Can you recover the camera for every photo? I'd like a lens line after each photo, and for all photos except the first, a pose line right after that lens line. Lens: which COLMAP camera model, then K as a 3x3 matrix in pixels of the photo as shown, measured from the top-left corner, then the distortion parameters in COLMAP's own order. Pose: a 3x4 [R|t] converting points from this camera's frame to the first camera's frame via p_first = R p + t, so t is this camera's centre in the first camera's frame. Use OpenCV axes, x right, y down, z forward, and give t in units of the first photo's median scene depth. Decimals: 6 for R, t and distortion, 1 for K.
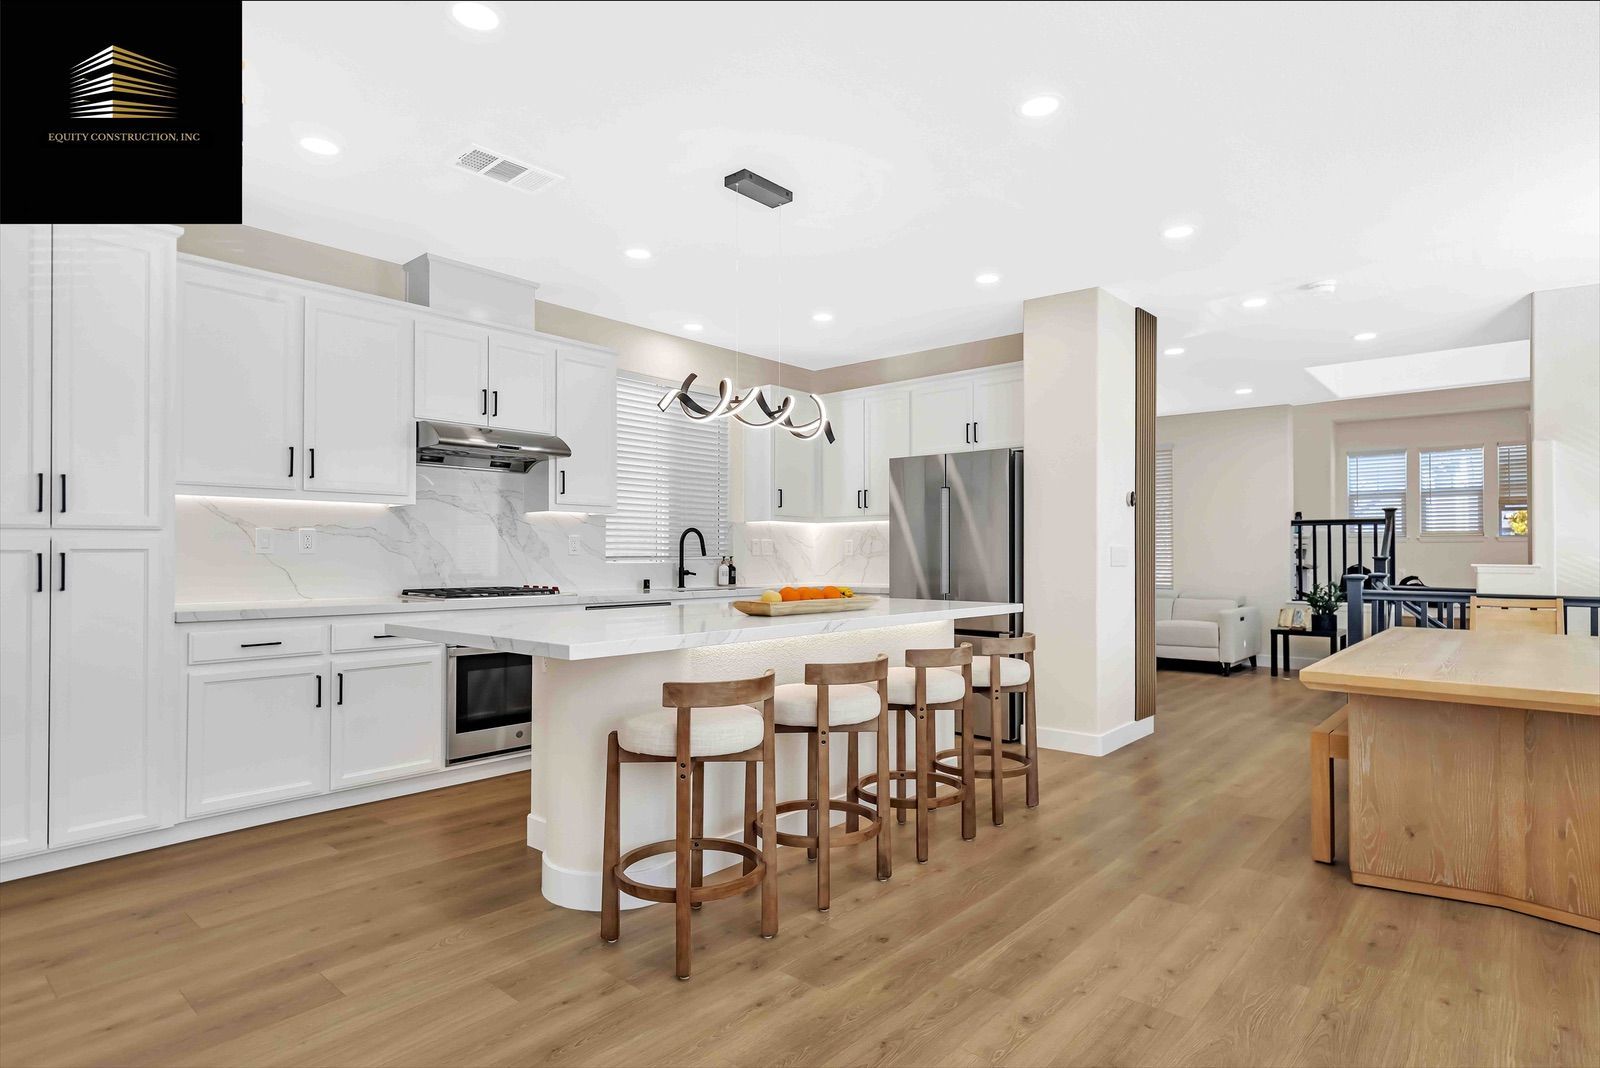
lens RADIAL K [[831.6, 0, 812.3], [0, 831.6, 543.6], [0, 0, 1]] dist [-0.001694, -0.000921]
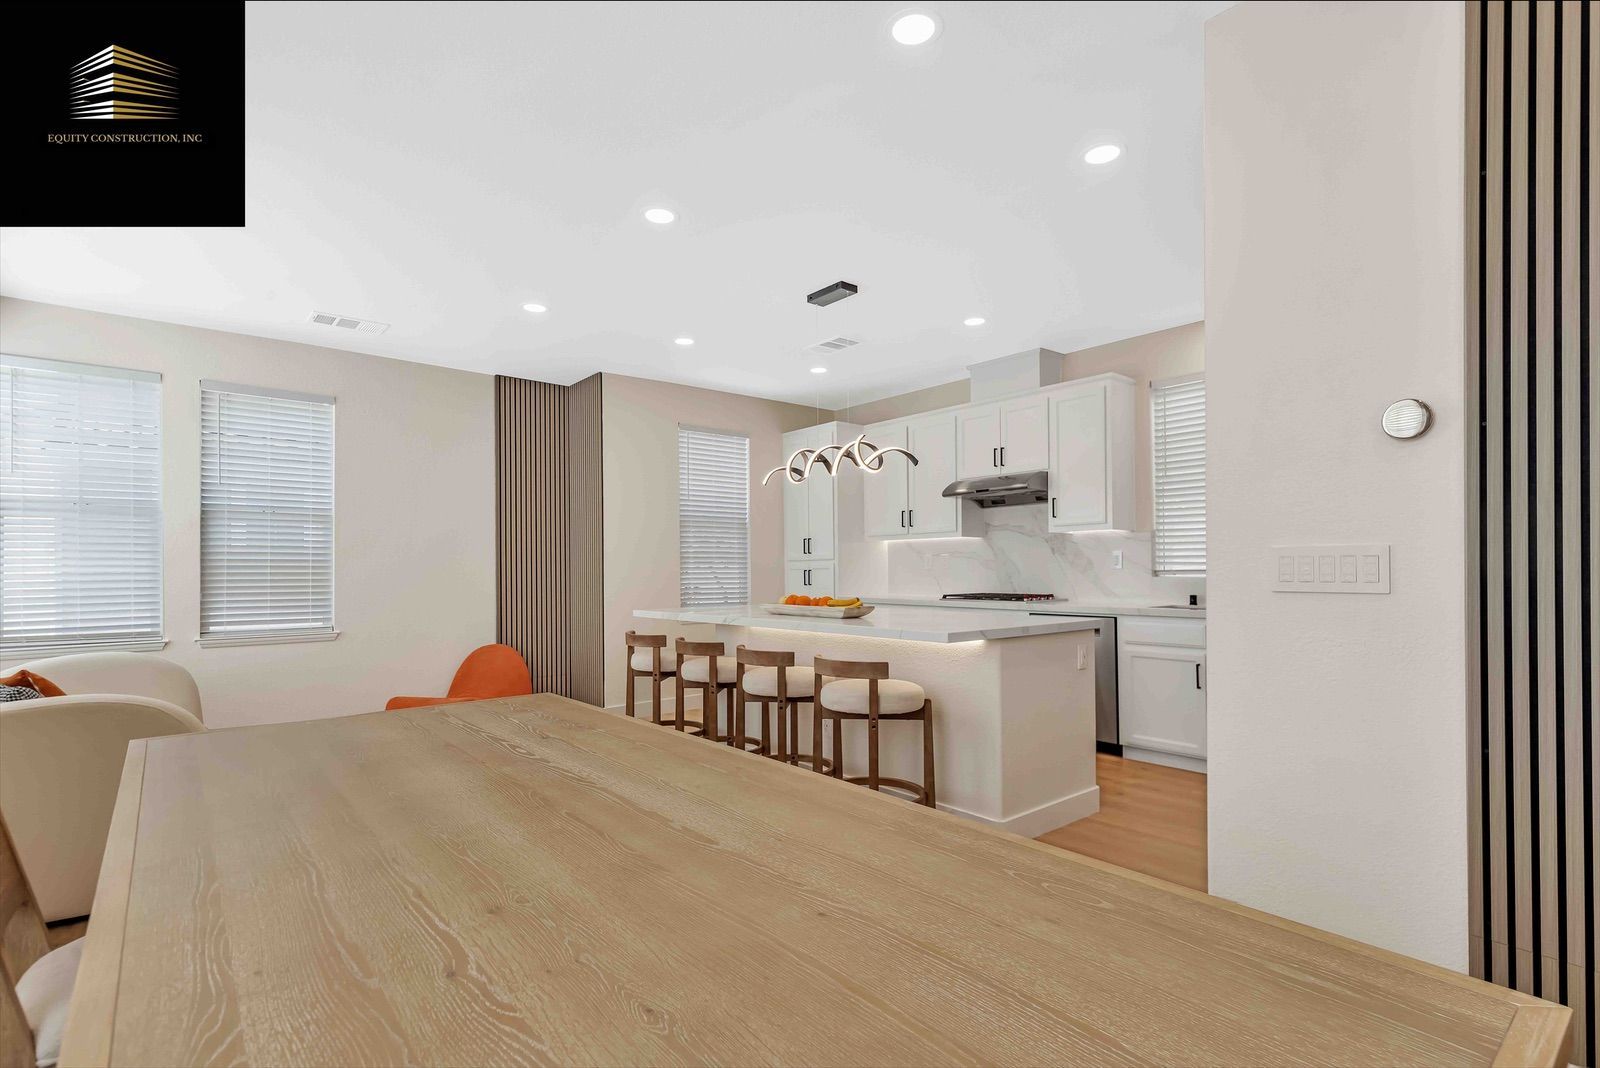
lens RADIAL K [[756.1, 0, 827.1], [0, 756.1, 557.8], [0, 0, 1]] dist [0.007938, -0.002222]
pose [[-0.137480, -0.015799, -0.990379, 1.104460], [0.020082, 0.999623, -0.018735, 0.015173], [0.990301, -0.022464, -0.137111, 1.132738]]
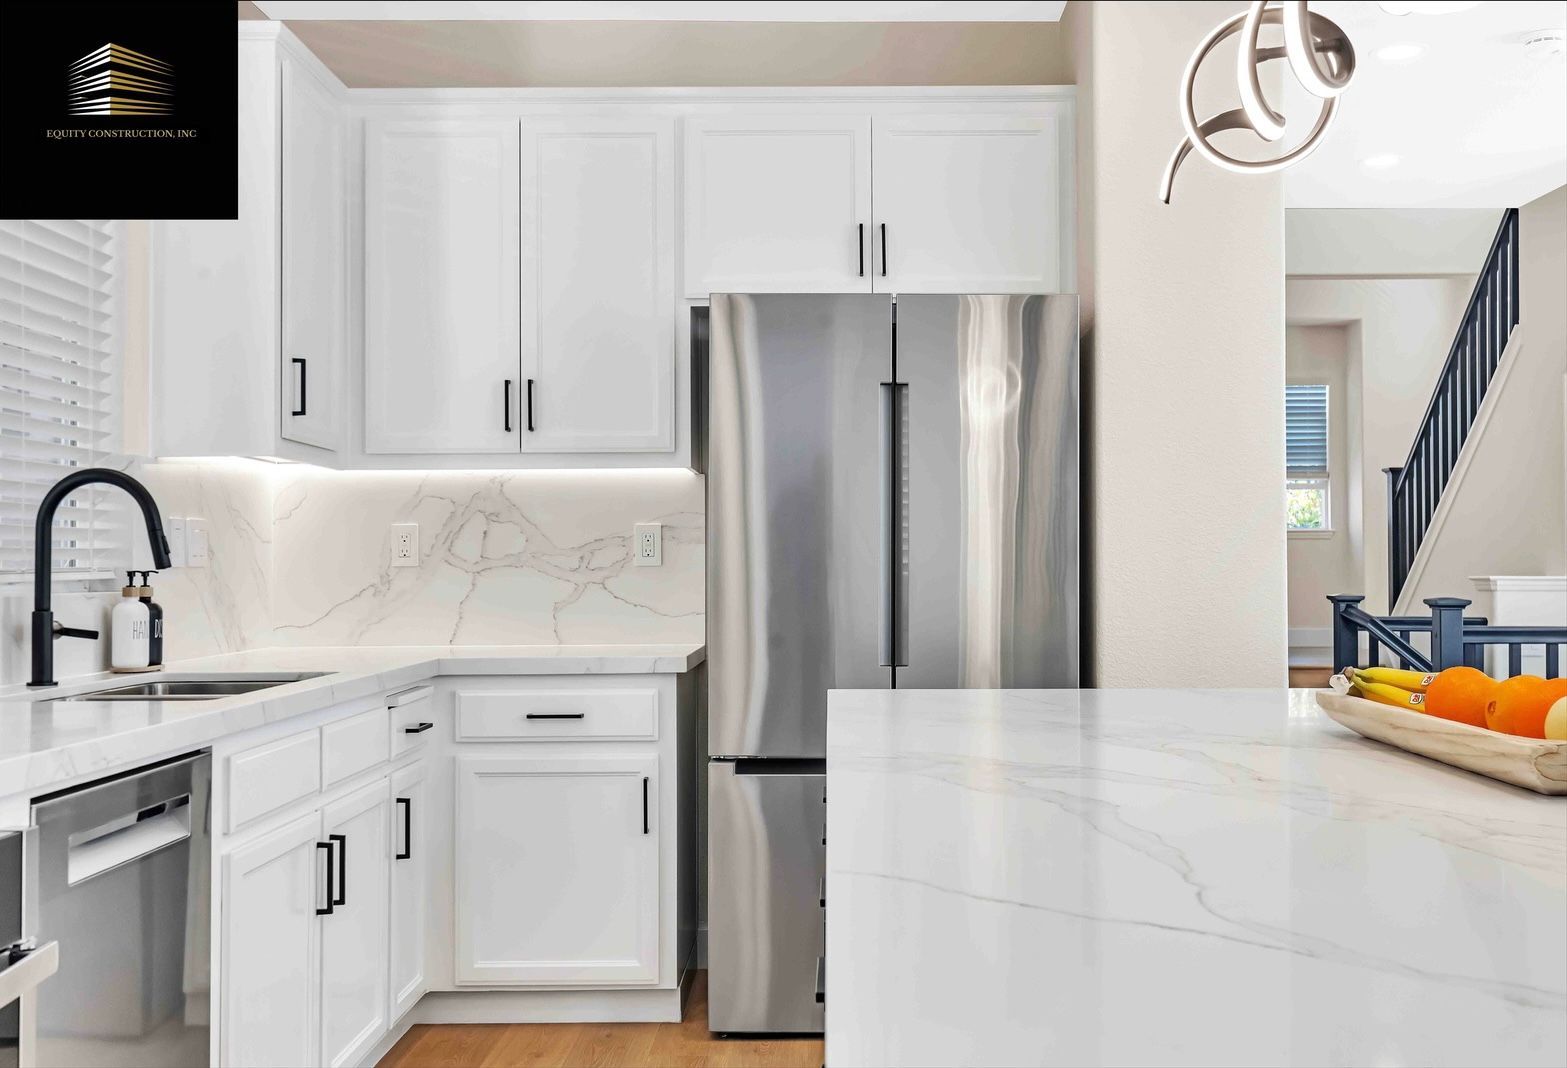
lens RADIAL K [[1664.2, 0, 858.5], [0, 1664.2, 534.8], [0, 0, 1]] dist [-0.002694, 0.000000]
pose [[0.751662, 0.008777, 0.659490, -0.525742], [-0.005578, 0.999960, -0.006950, 0.009128], [-0.659525, 0.001545, 0.751681, 0.679258]]
